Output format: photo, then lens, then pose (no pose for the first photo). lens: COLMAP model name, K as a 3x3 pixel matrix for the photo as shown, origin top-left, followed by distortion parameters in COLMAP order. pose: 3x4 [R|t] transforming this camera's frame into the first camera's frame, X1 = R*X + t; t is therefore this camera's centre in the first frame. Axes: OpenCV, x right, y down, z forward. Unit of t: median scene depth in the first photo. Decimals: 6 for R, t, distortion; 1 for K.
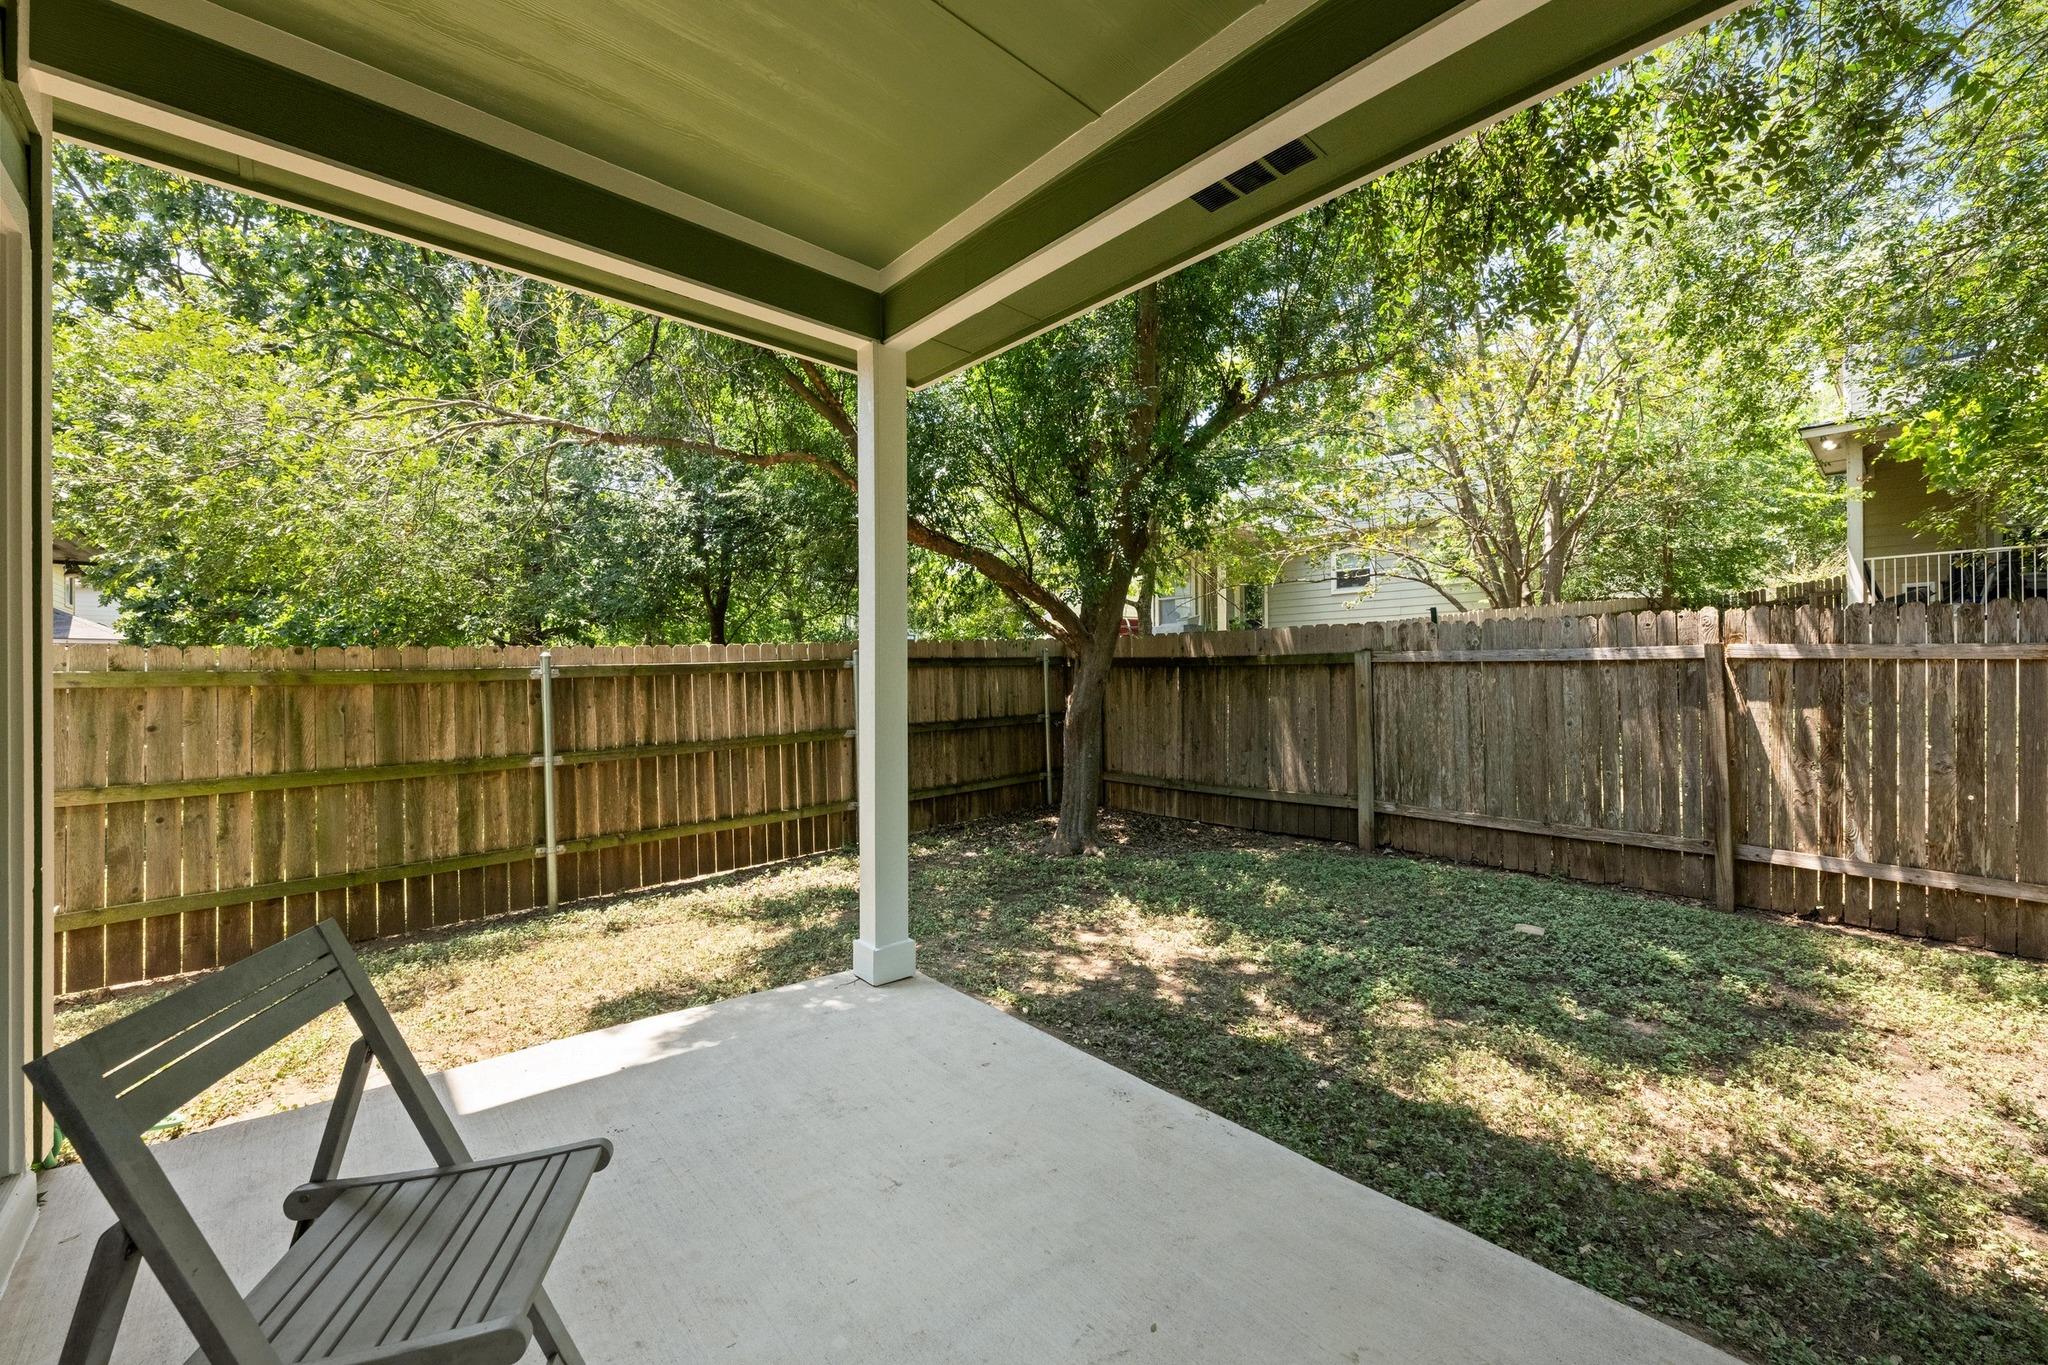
lens RADIAL K [[801.2, 0, 1024.0], [0, 801.2, 682.5], [0, 0, 1]] dist [-0.000985, -0.000065]
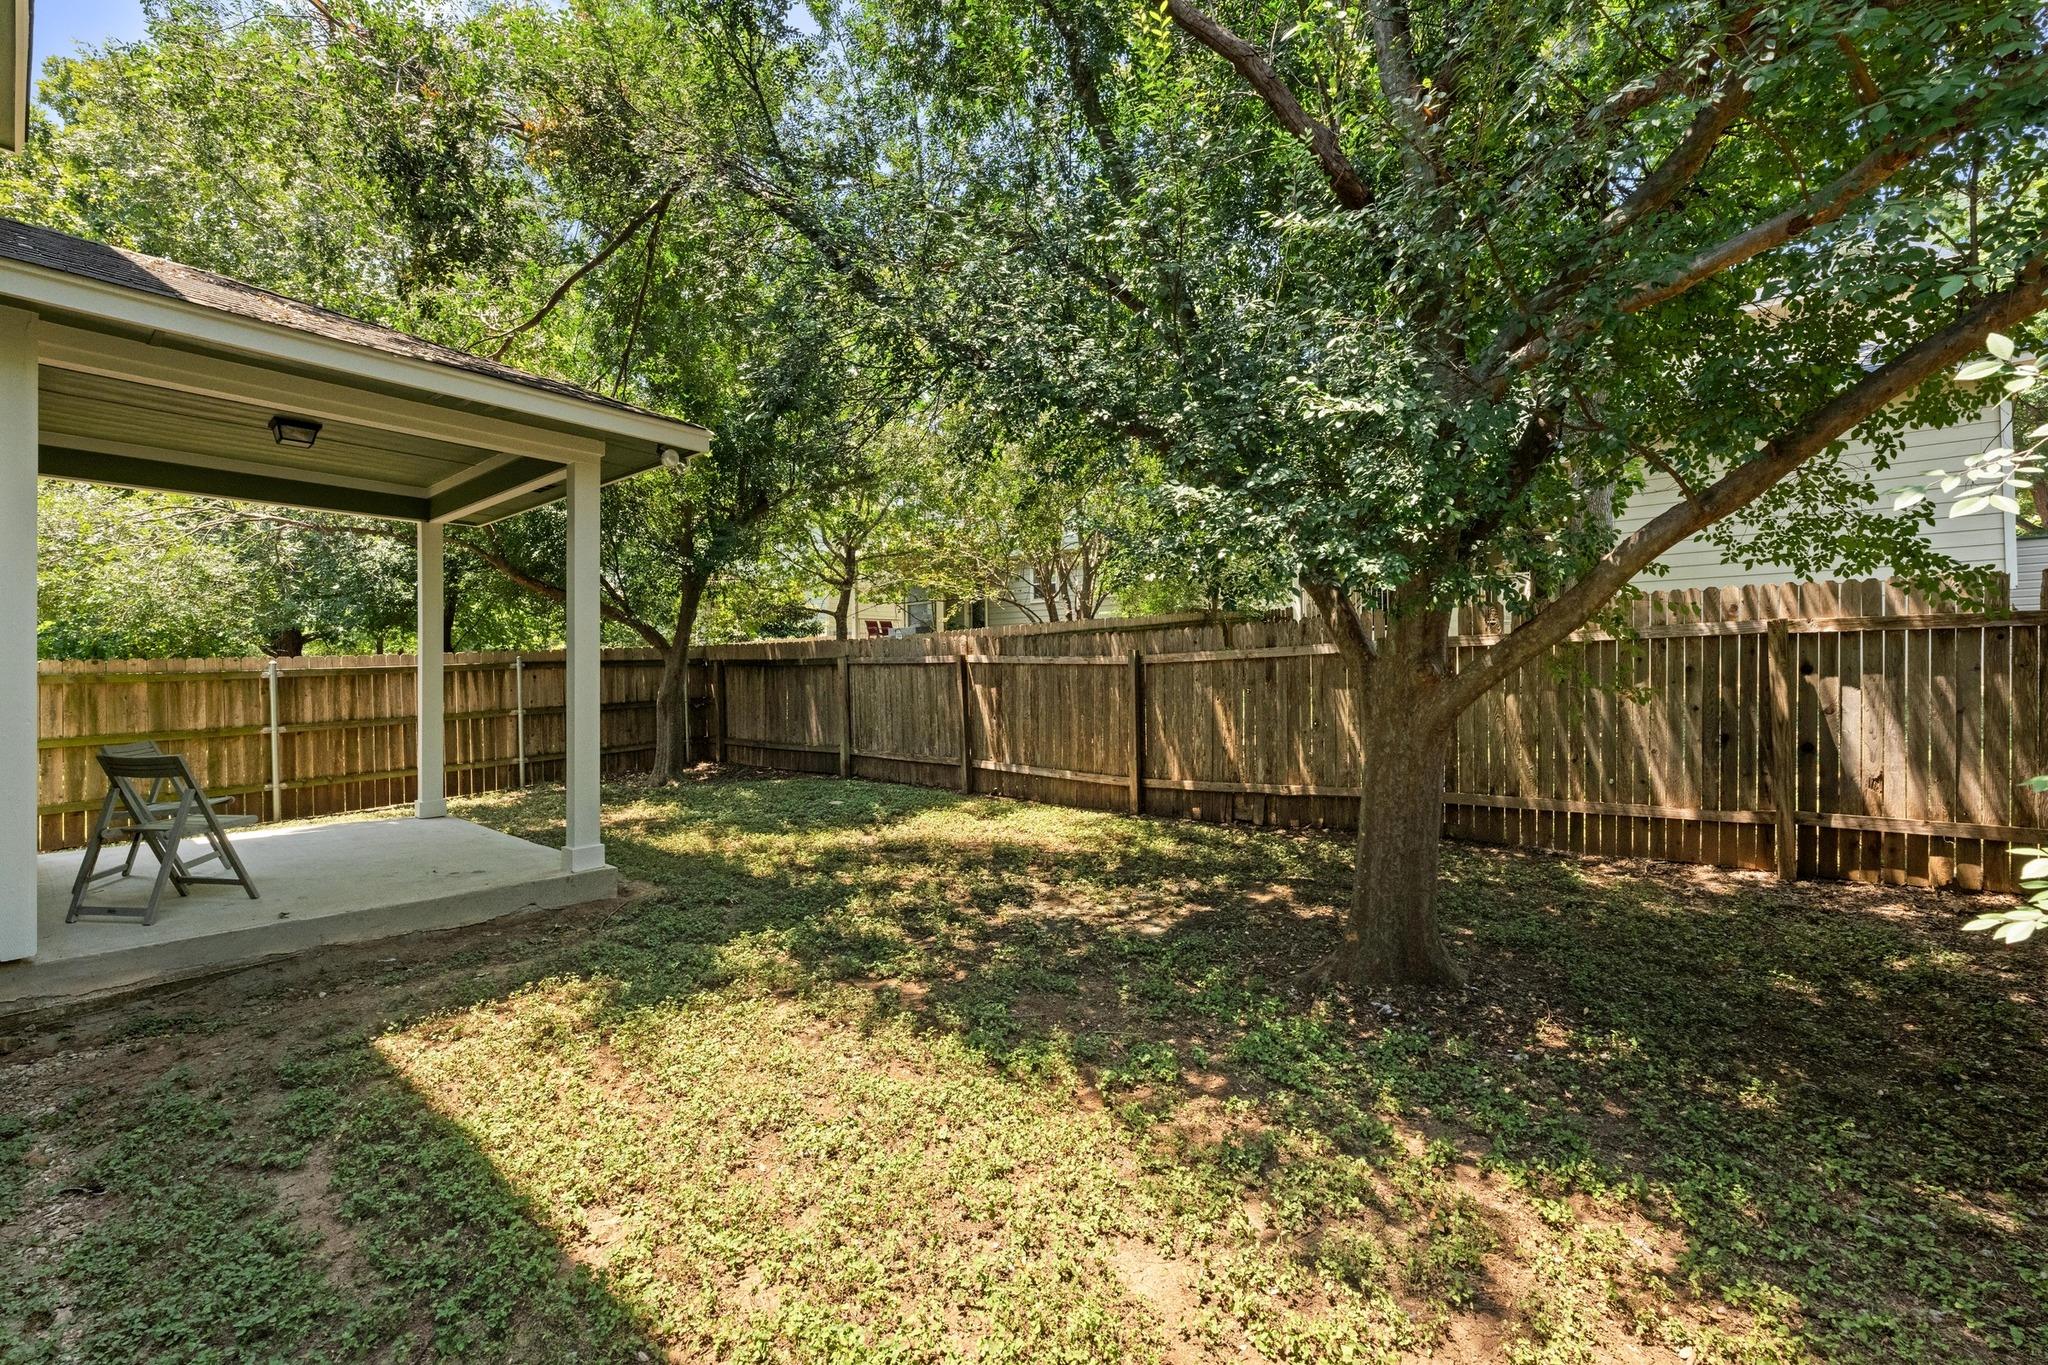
lens RADIAL K [[796.9, 0, 1018.6], [0, 796.9, 665.7], [0, 0, 1]] dist [-0.000119, 0.000034]
pose [[0.986684, -0.005453, 0.162556, 0.610777], [0.007286, 0.999916, -0.010683, -0.001127], [-0.162484, 0.011725, 0.986641, -0.805375]]
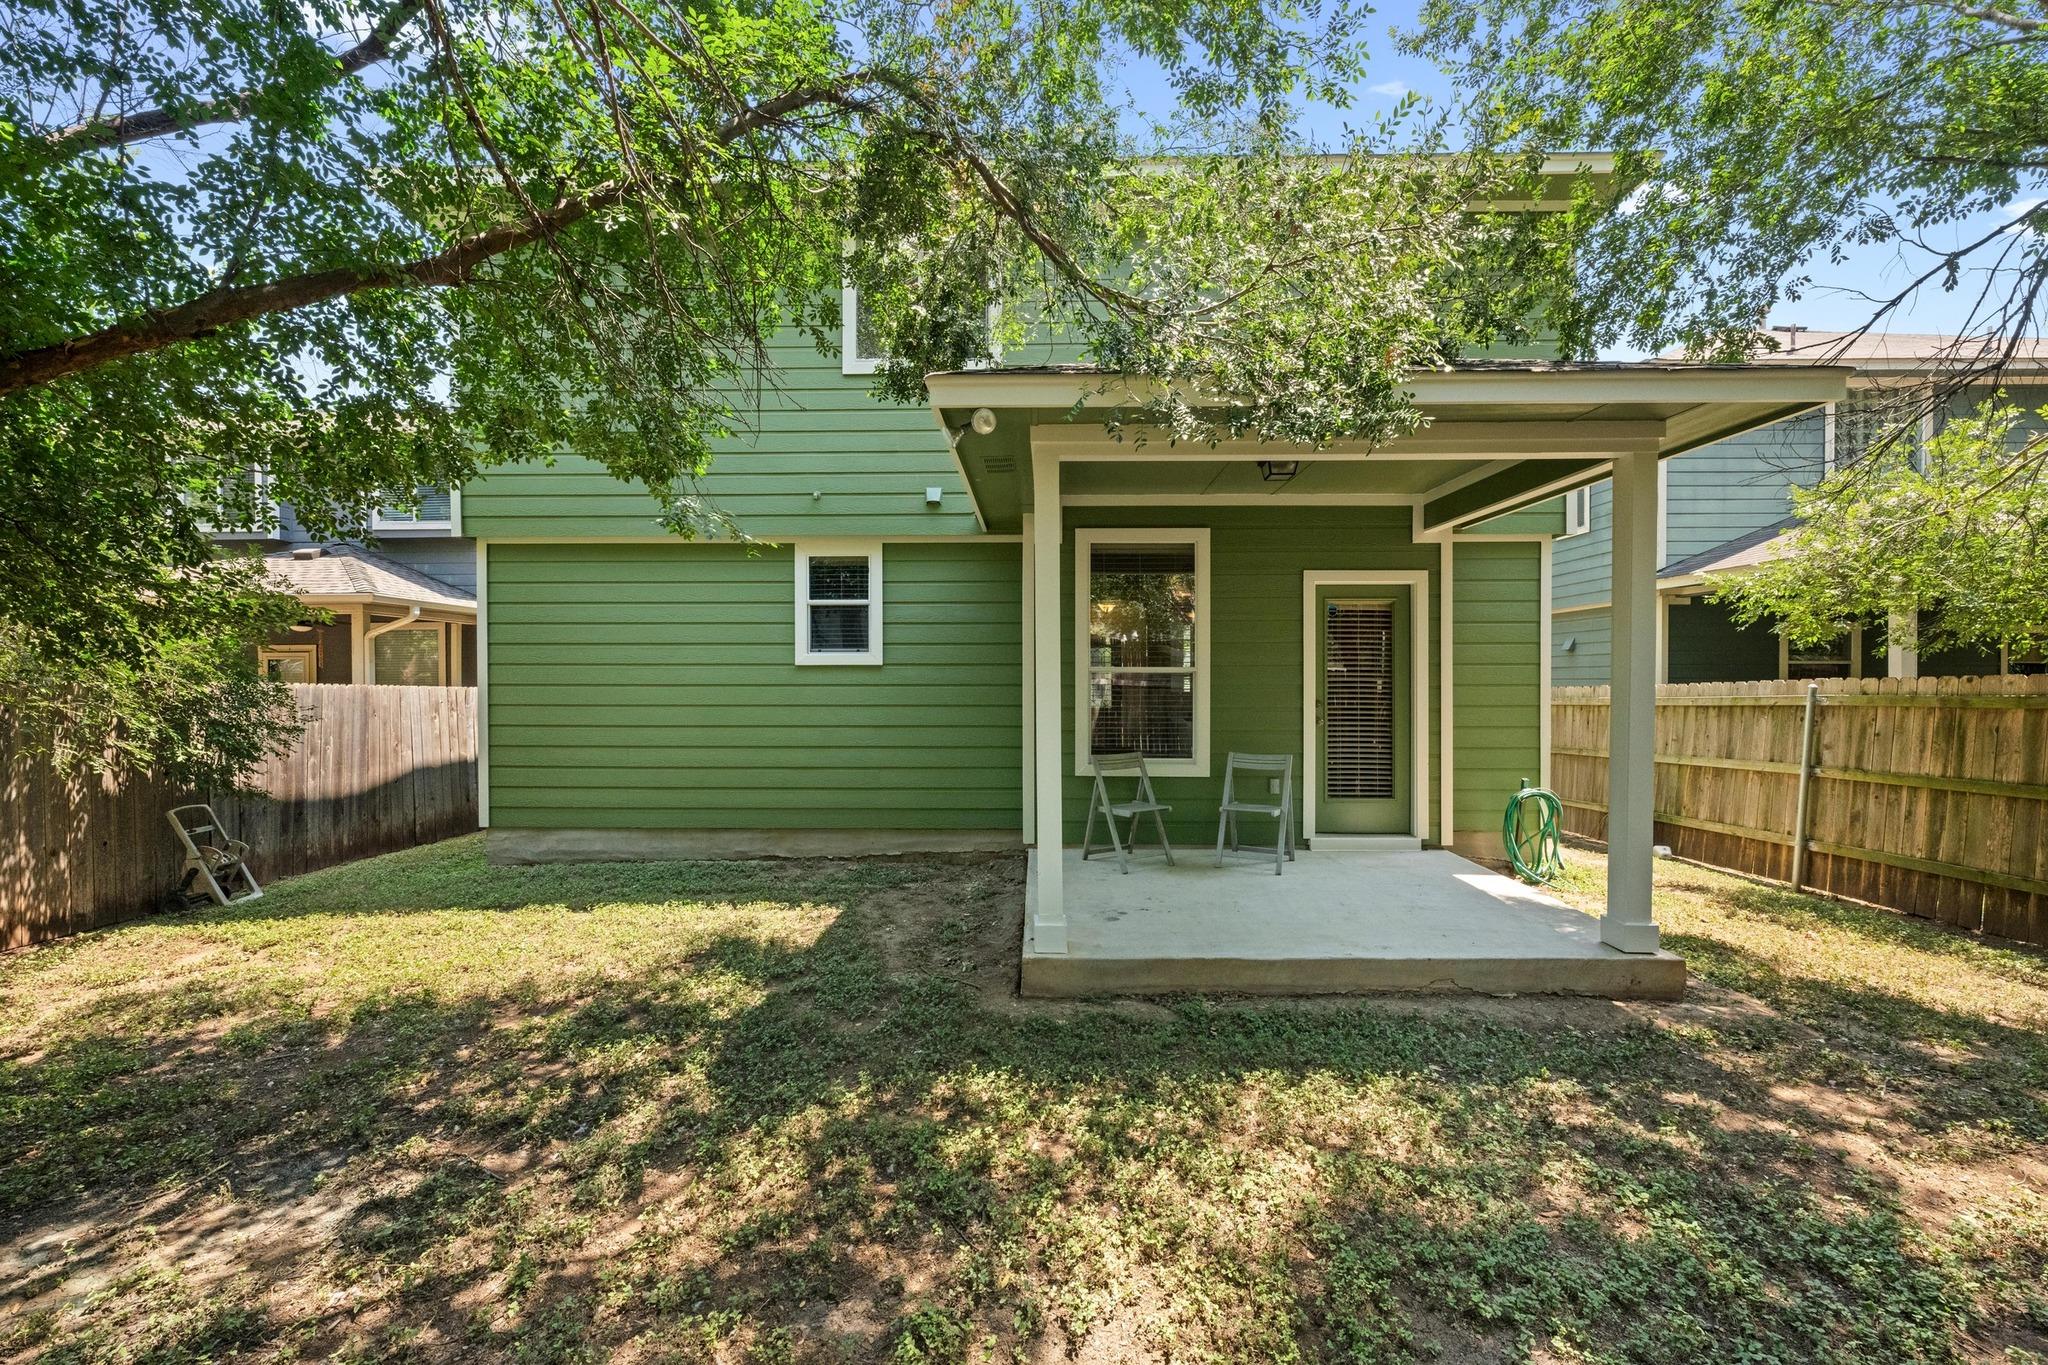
lens RADIAL K [[831.0, 0, 1024.0], [0, 831.0, 682.5], [0, 0, 1]] dist [-0.001379, -0.000004]
pose [[-0.682390, 0.004543, -0.730974, 0.855038], [-0.001319, 0.999971, 0.007446, -0.036745], [0.730987, 0.006045, -0.682365, 0.708321]]
